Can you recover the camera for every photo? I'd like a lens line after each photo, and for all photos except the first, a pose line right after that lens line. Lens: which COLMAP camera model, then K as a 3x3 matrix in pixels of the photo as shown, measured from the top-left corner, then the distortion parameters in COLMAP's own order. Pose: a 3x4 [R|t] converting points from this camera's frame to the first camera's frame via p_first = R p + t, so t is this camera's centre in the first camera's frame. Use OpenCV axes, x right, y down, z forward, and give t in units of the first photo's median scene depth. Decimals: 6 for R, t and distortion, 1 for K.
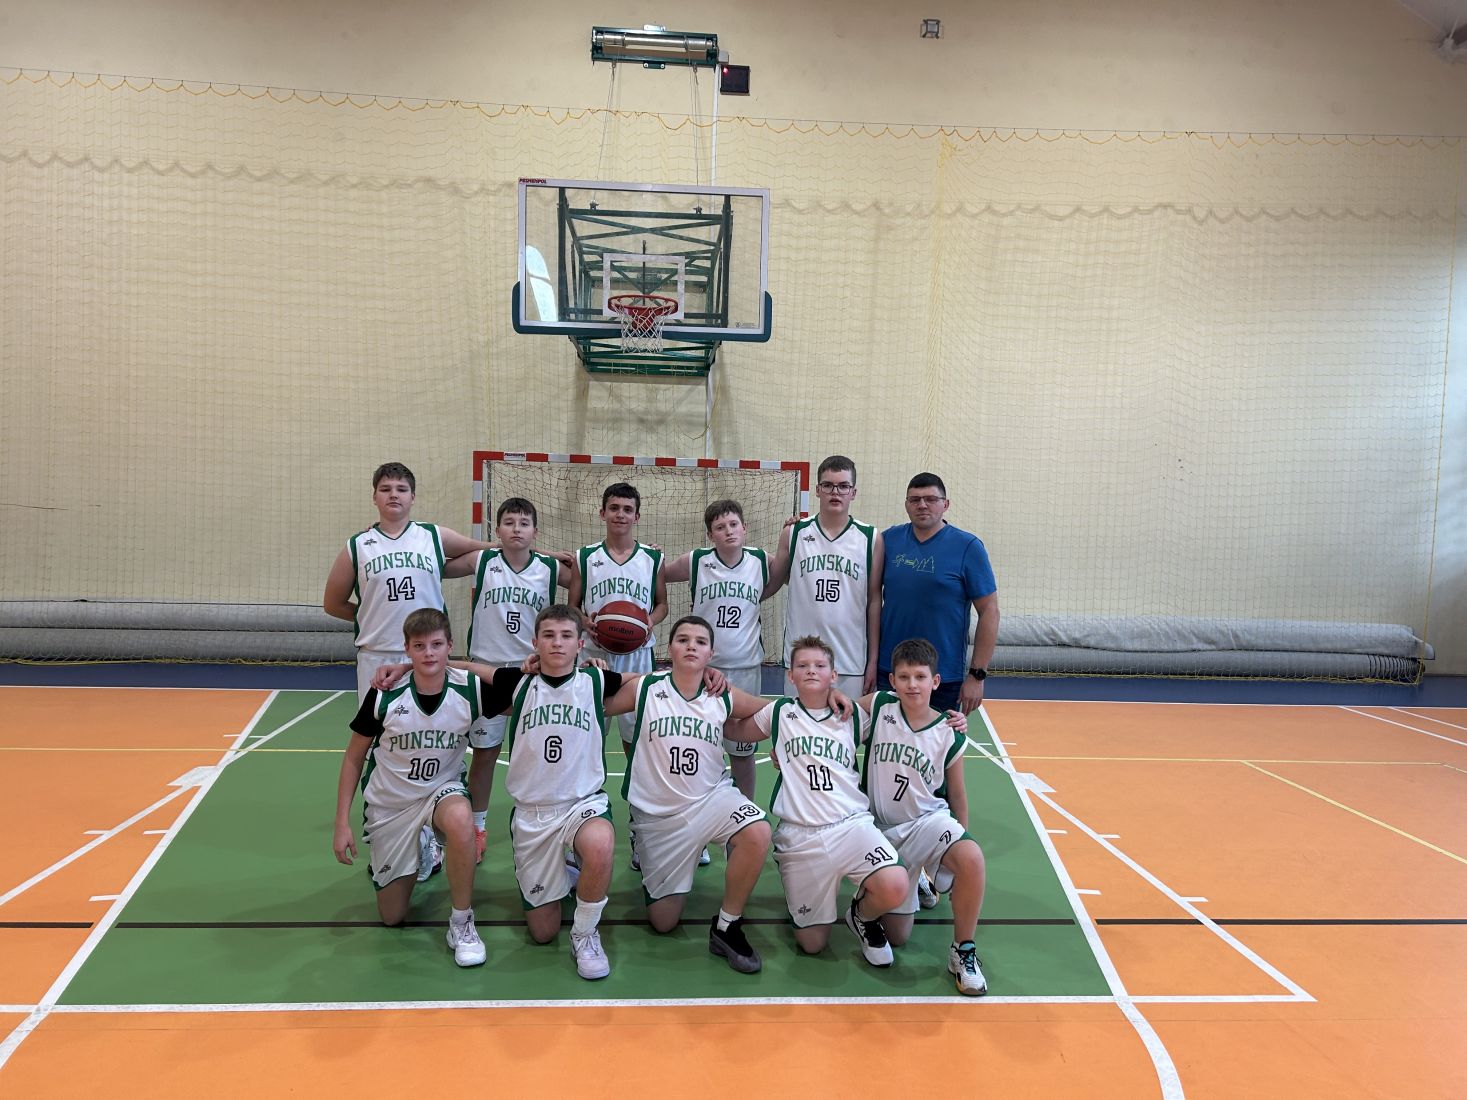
lens RADIAL K [[1094.4, 0, 735.4], [0, 1094.4, 542.1], [0, 0, 1]] dist [0.052322, -0.035049]
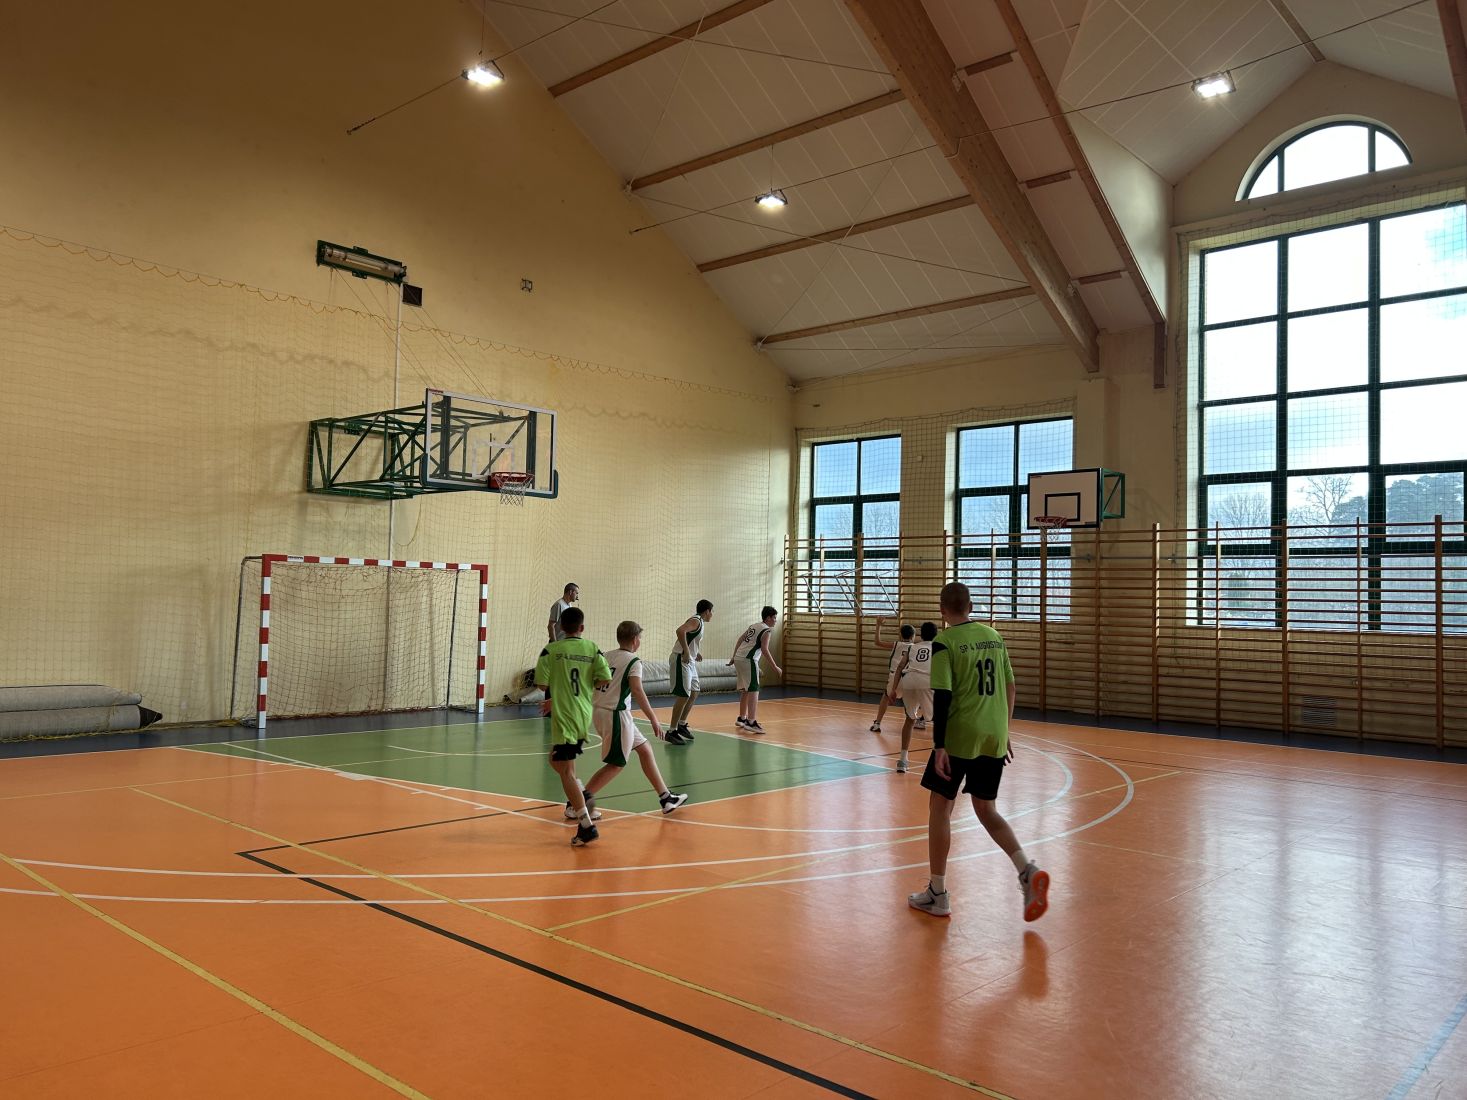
lens RADIAL K [[1094.4, 0, 727.2], [0, 1094.4, 544.2], [0, 0, 1]] dist [0.052322, -0.035049]
pose [[0.732604, 0.025740, 0.680168, -0.665539], [0.022855, 0.997791, -0.062377, -0.000851], [-0.680271, 0.061243, 0.730397, -0.296656]]
